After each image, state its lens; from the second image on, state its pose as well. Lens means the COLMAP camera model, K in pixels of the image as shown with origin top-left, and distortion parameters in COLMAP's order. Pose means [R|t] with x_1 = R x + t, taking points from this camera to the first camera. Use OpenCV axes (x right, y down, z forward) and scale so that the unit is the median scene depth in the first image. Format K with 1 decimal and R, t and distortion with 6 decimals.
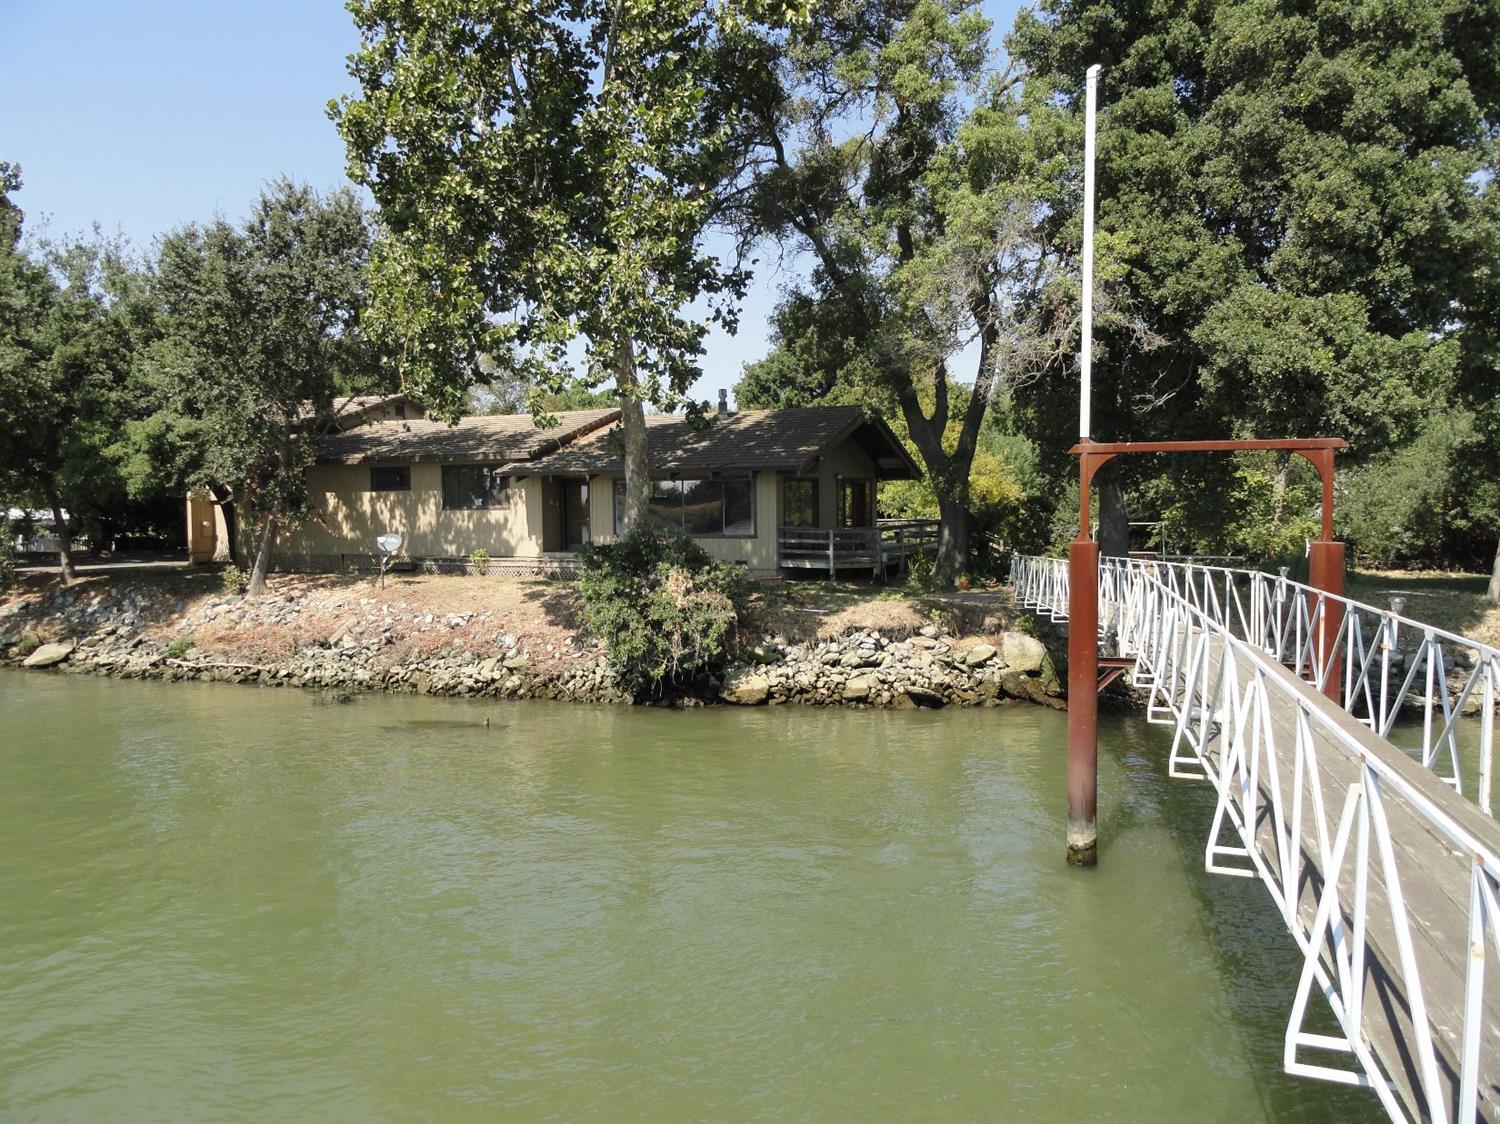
lens RADIAL K [[1048.1, 0, 747.5], [0, 1048.1, 561.6], [0, 0, 1]] dist [-0.001409, 0.003963]
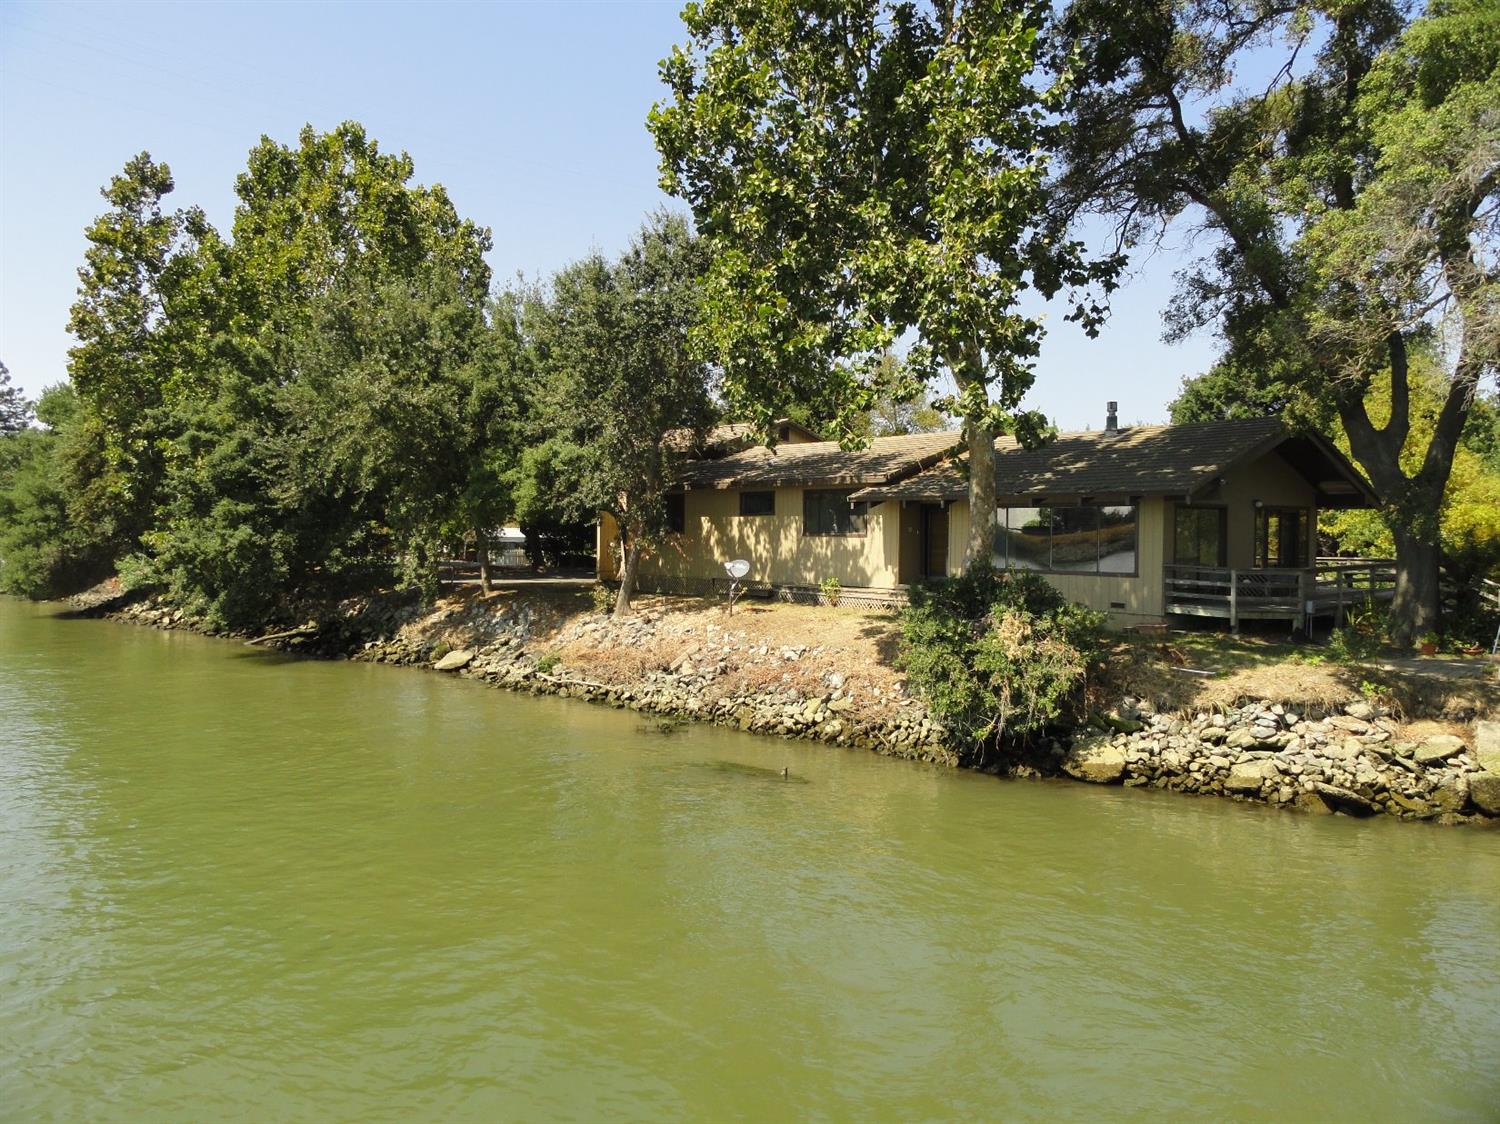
lens RADIAL K [[1048.1, 0, 749.2], [0, 1048.1, 561.6], [0, 0, 1]] dist [-0.001409, 0.003963]
pose [[0.916573, 0.028514, -0.398850, 0.062856], [-0.038270, 0.999131, -0.016516, -0.009817], [0.398033, 0.030402, 0.916867, 0.121114]]
